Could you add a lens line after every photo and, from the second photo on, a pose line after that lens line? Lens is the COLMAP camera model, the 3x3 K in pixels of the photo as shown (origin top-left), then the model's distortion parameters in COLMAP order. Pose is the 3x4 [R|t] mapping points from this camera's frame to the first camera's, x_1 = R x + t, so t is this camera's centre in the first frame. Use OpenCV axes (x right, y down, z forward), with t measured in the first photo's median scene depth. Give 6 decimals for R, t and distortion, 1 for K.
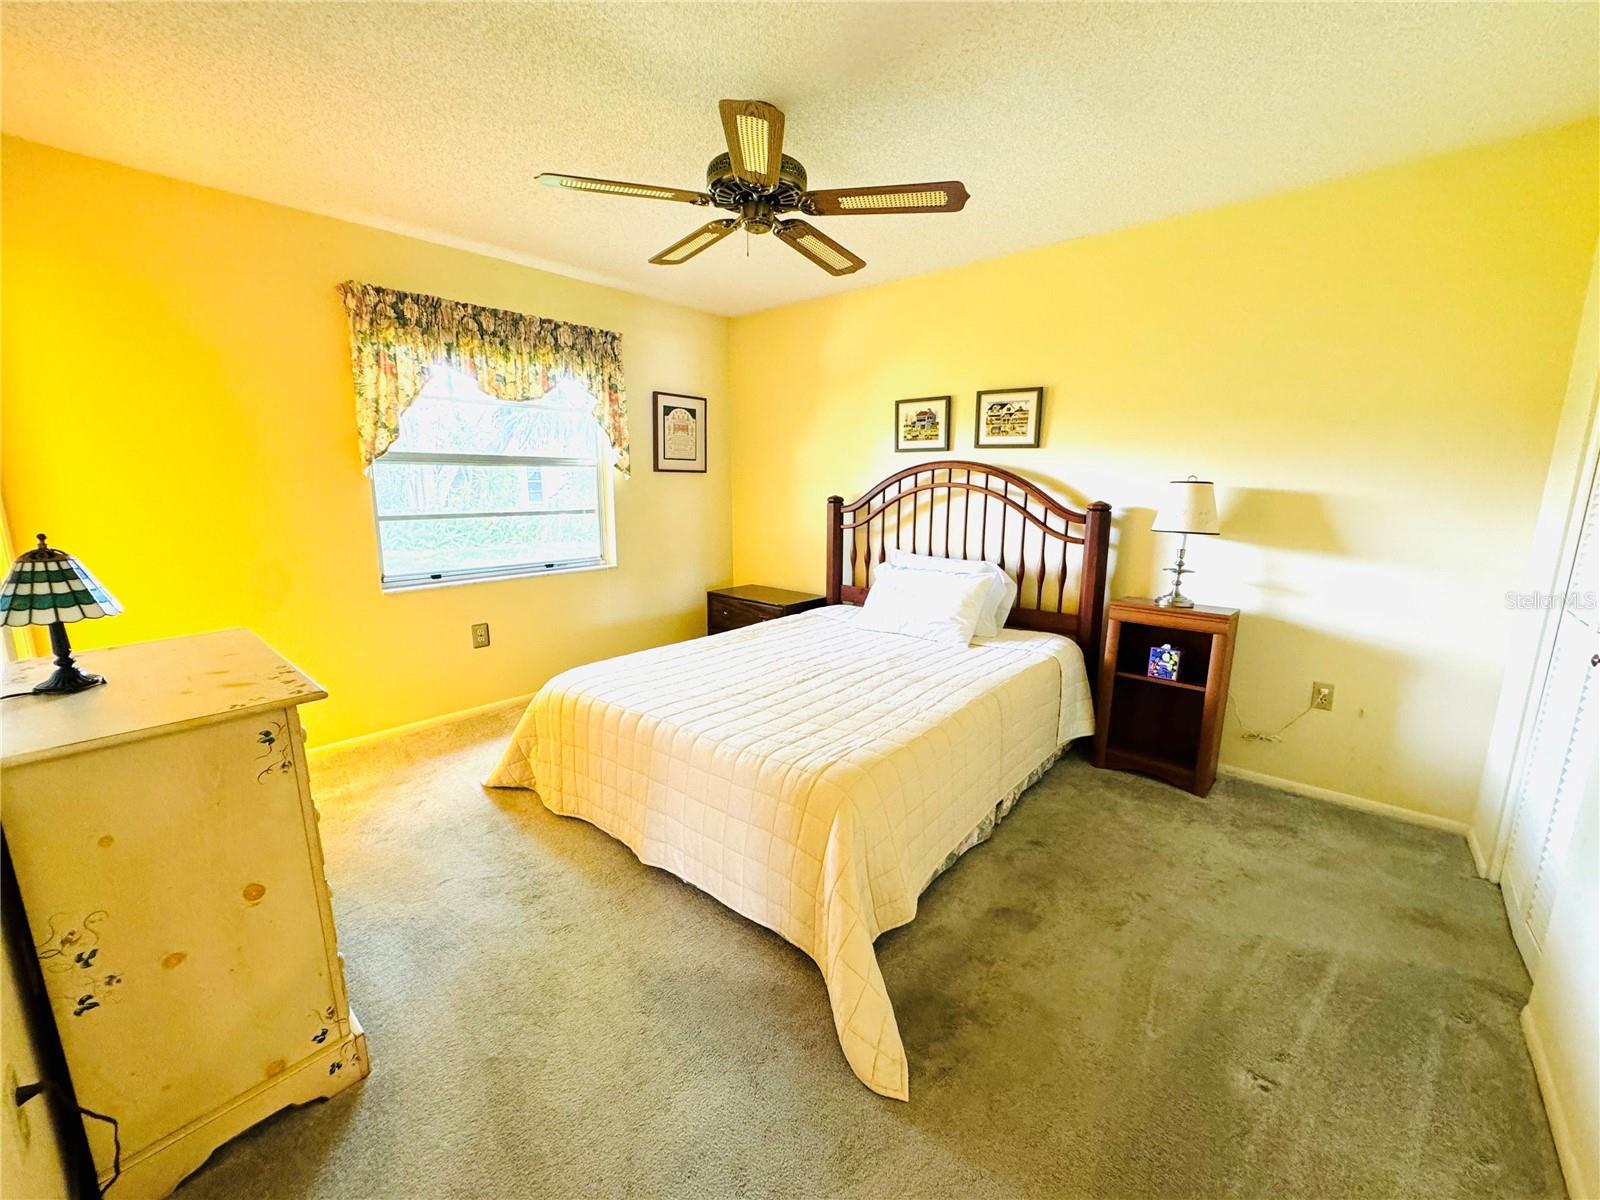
lens RADIAL K [[638.7, 0, 791.6], [0, 638.7, 595.8], [0, 0, 1]] dist [-0.001440, -0.000213]
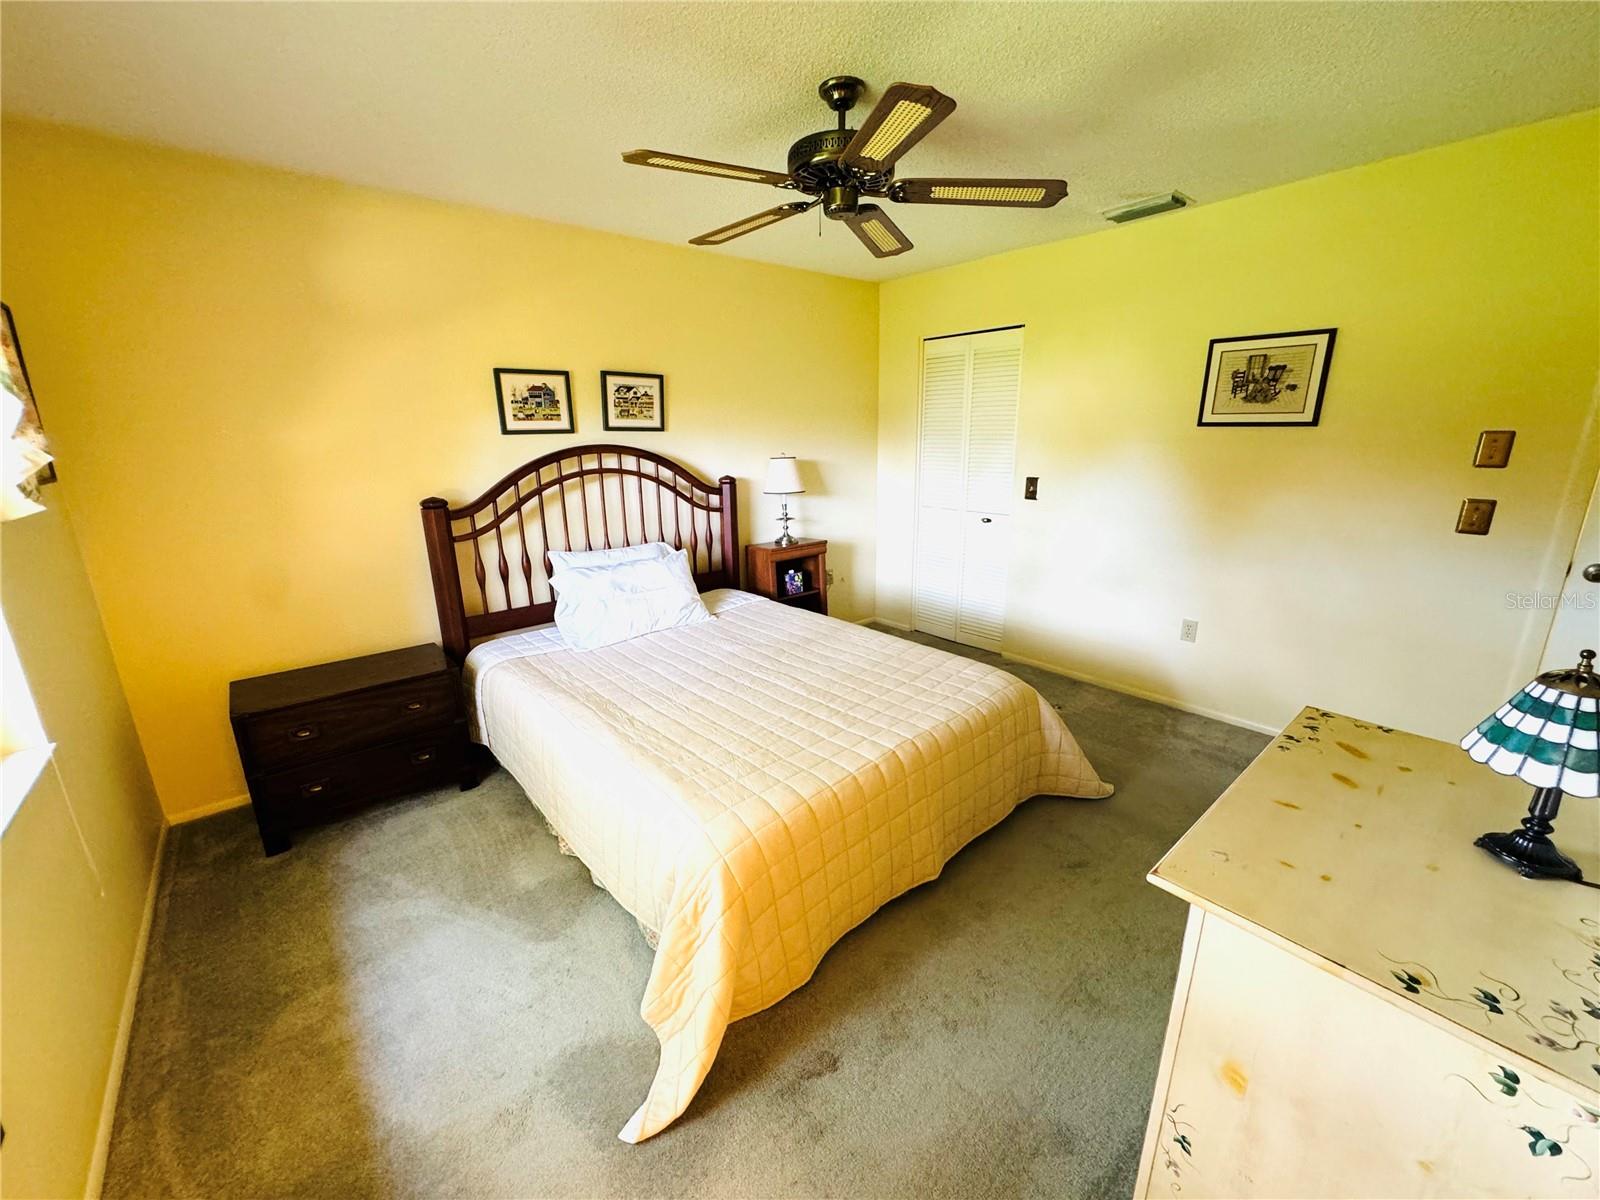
lens RADIAL K [[638.7, 0, 796.4], [0, 638.7, 601.5], [0, 0, 1]] dist [-0.001440, -0.000213]
pose [[0.162811, -0.265280, 0.950326, -0.676732], [0.191446, 0.953366, 0.233330, -0.160766], [-0.967906, 0.143947, 0.206005, 0.580197]]
